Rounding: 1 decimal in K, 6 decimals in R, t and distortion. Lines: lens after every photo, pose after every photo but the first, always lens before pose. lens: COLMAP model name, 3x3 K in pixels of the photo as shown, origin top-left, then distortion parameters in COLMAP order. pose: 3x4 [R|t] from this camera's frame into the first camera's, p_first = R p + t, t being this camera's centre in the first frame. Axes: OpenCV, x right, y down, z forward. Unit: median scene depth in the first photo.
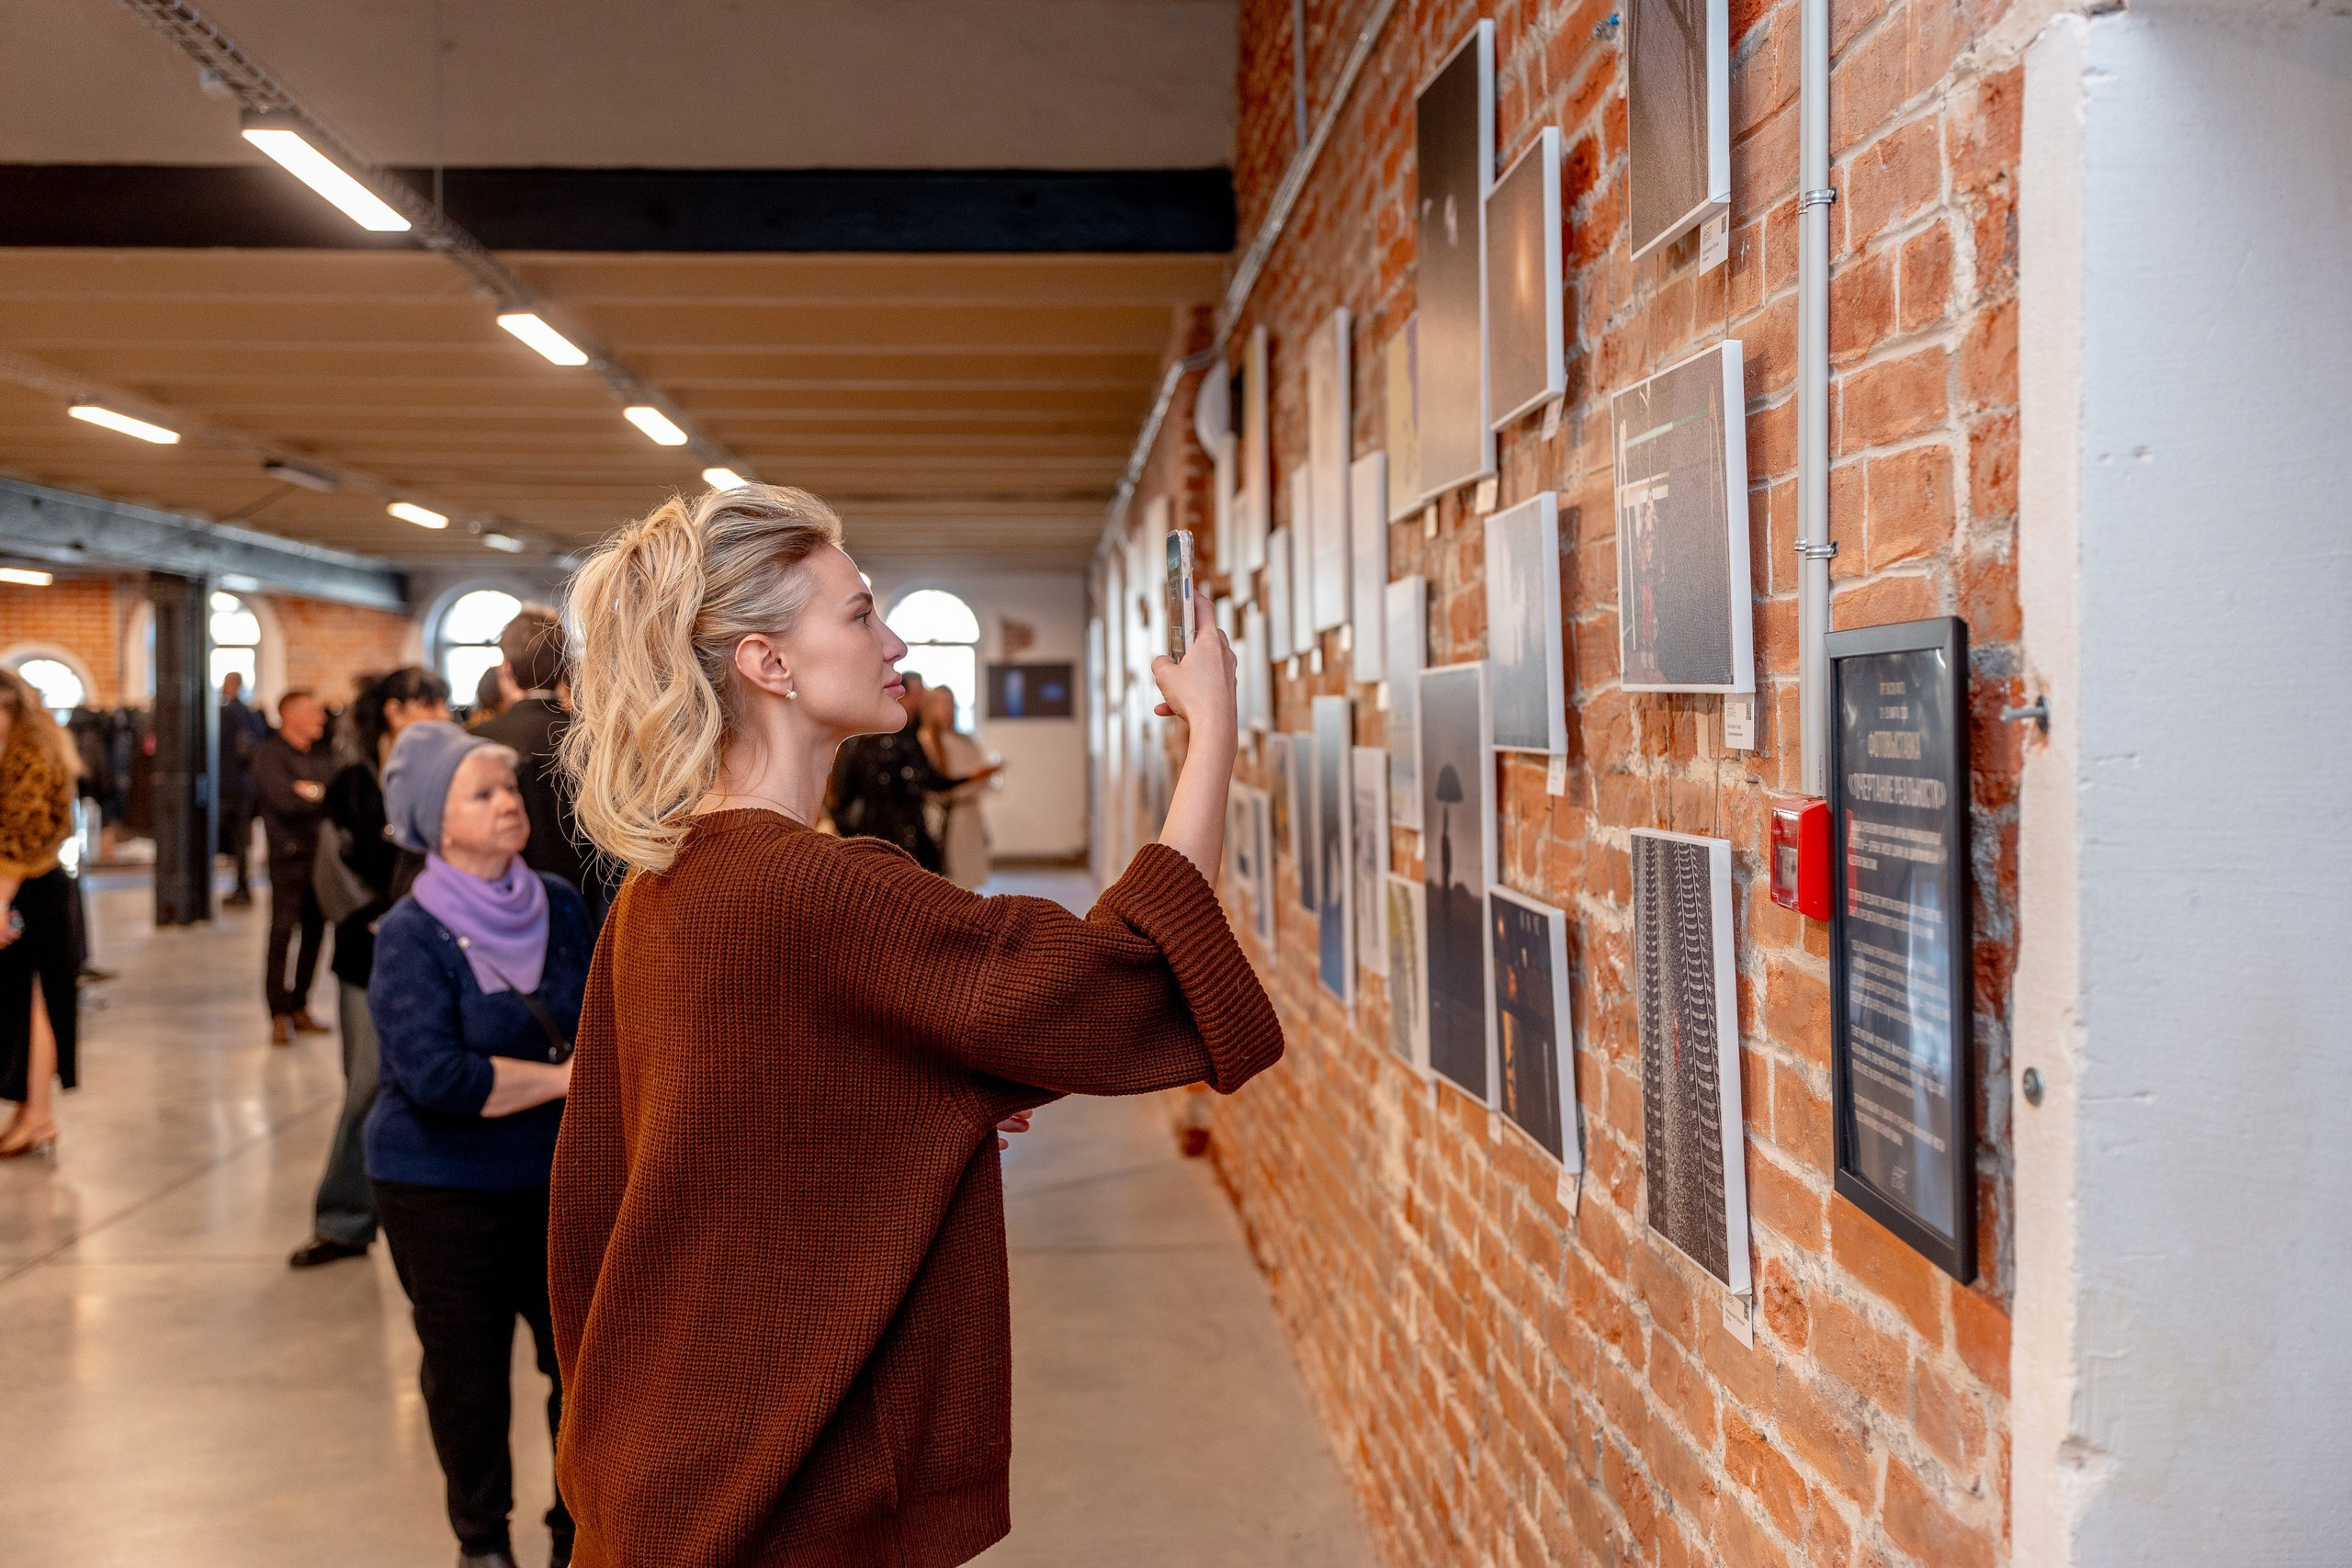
lens RADIAL K [[2525.7, 0, 1178.5], [0, 2525.7, 776.6], [0, 0, 1]] dist [0.027808, 0.000000]
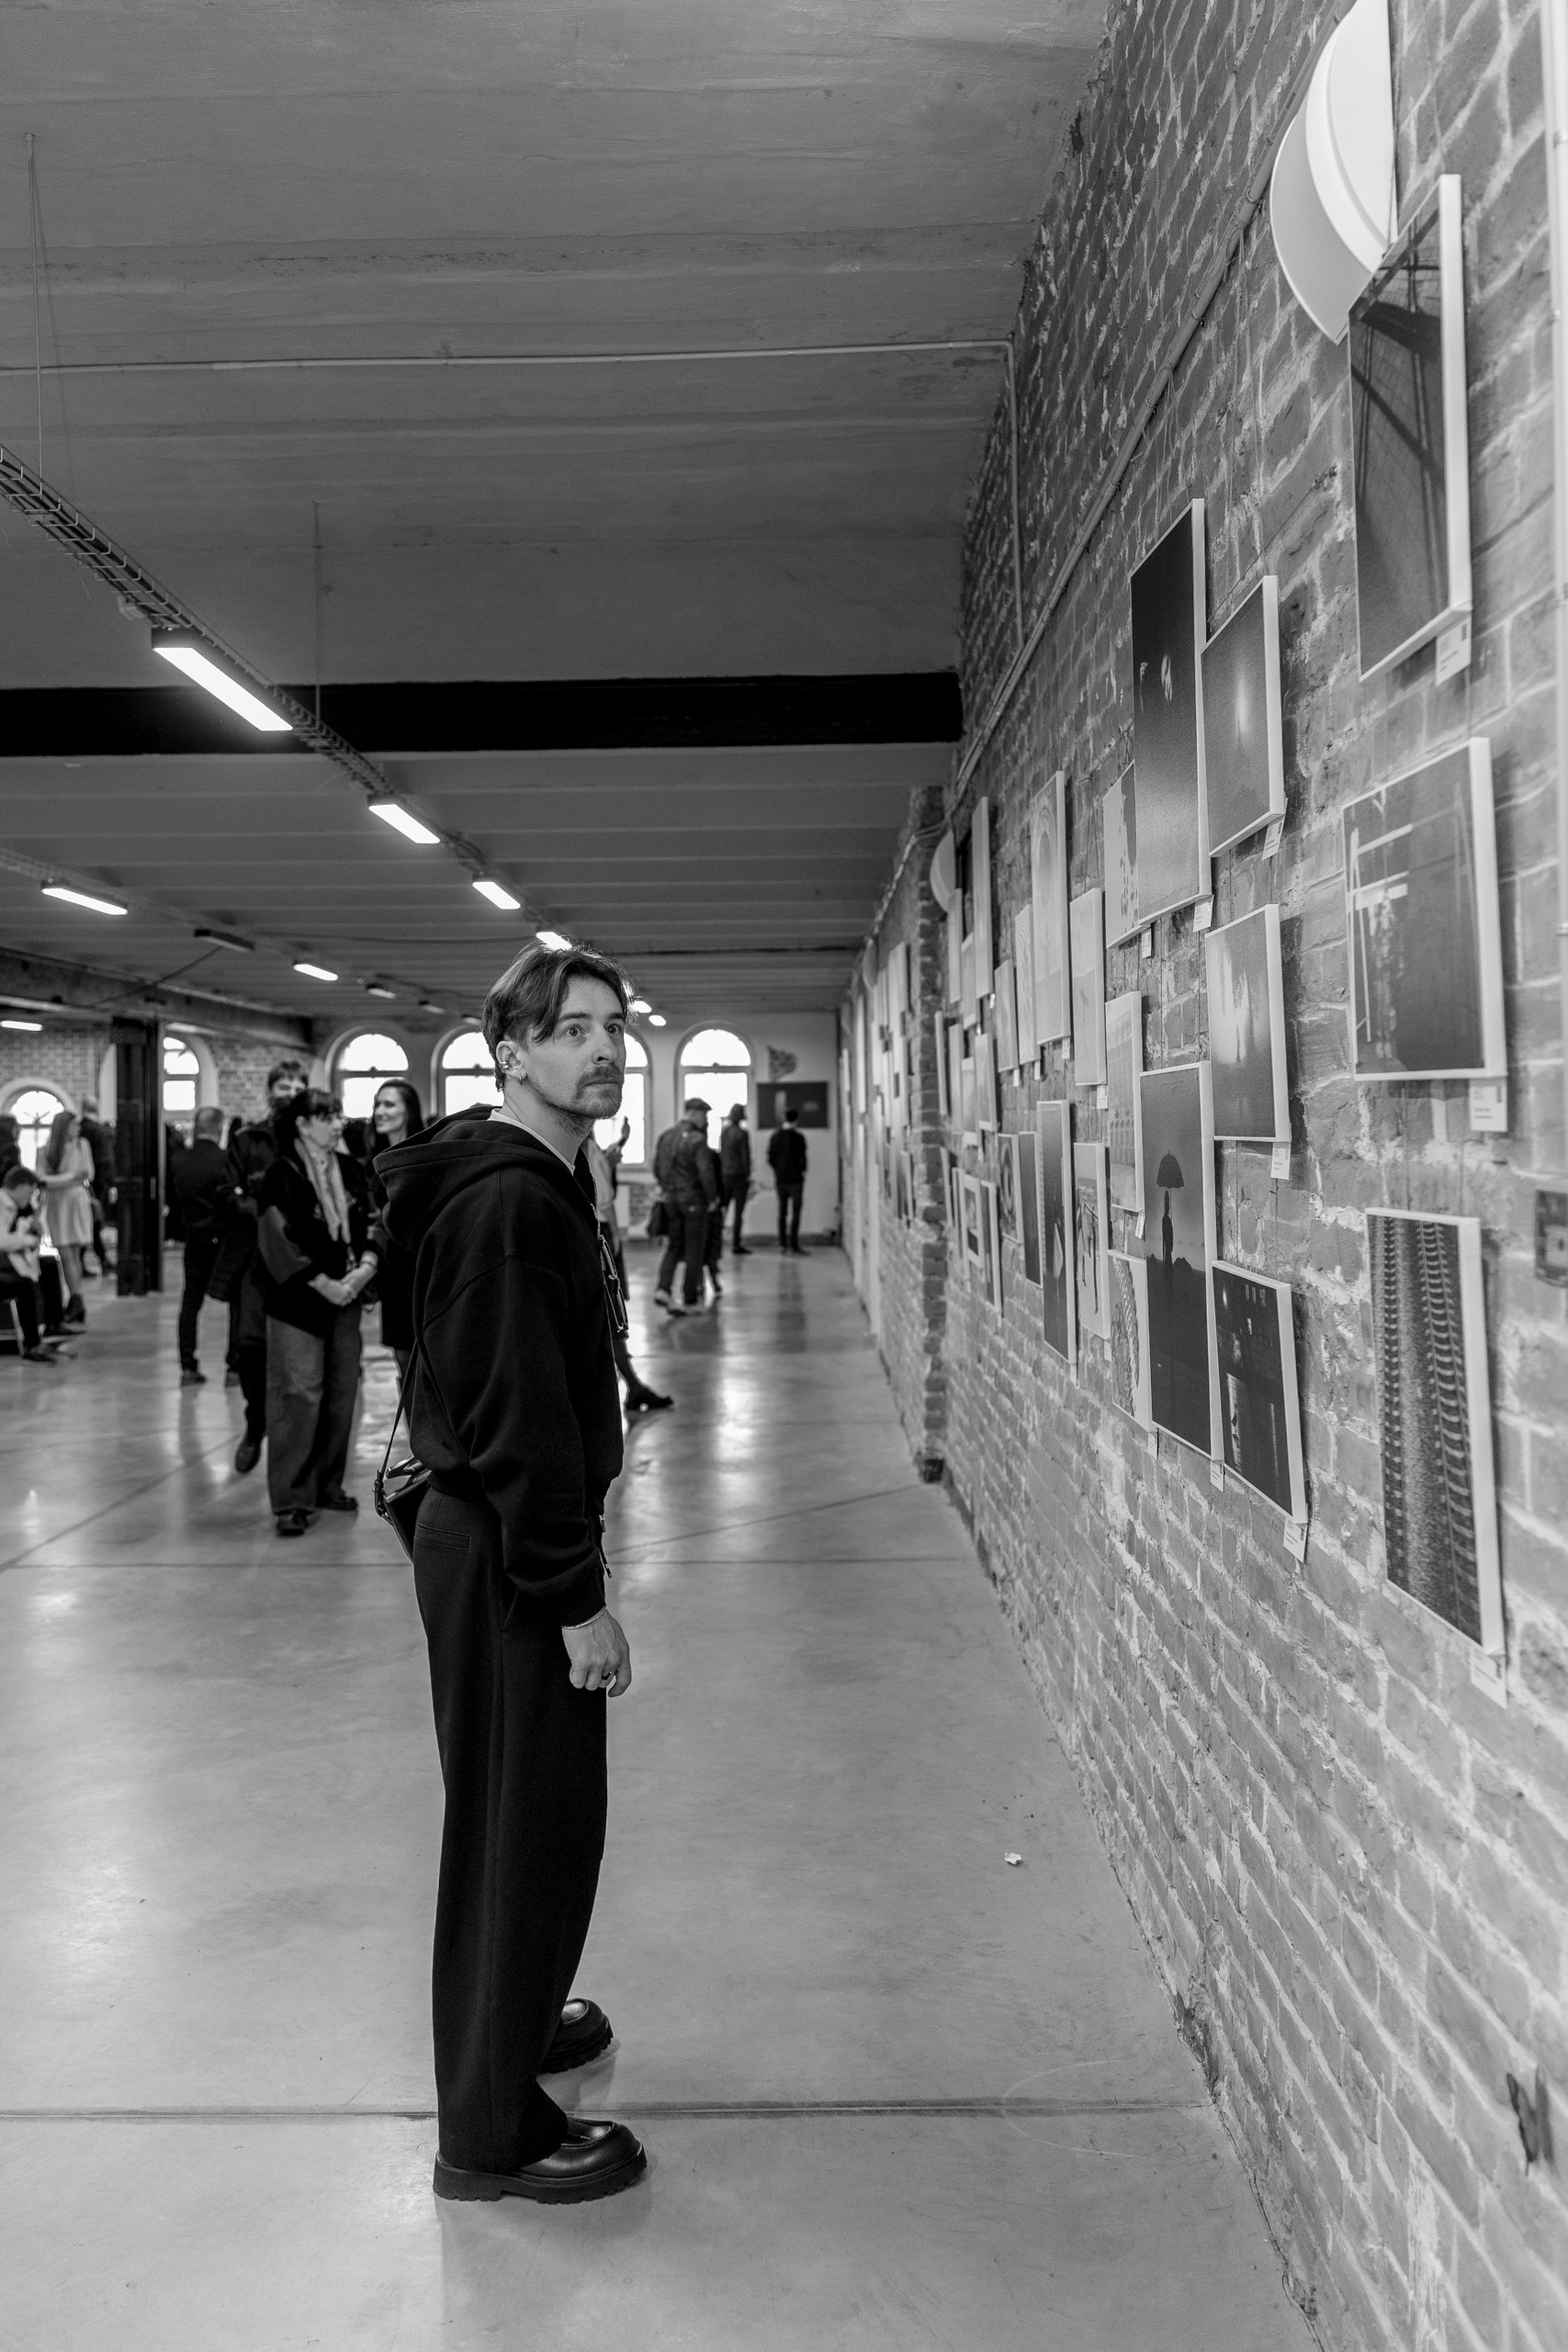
lens RADIAL K [[1907.5, 0, 780.8], [0, 1907.5, 1171.7], [0, 0, 1]] dist [0.030370, -0.042425]
pose [[0.997958, -0.007268, -0.063457, -0.012579], [0.007142, 0.999972, -0.002208, 0.003591], [0.063471, 0.001750, 0.997982, 0.127200]]
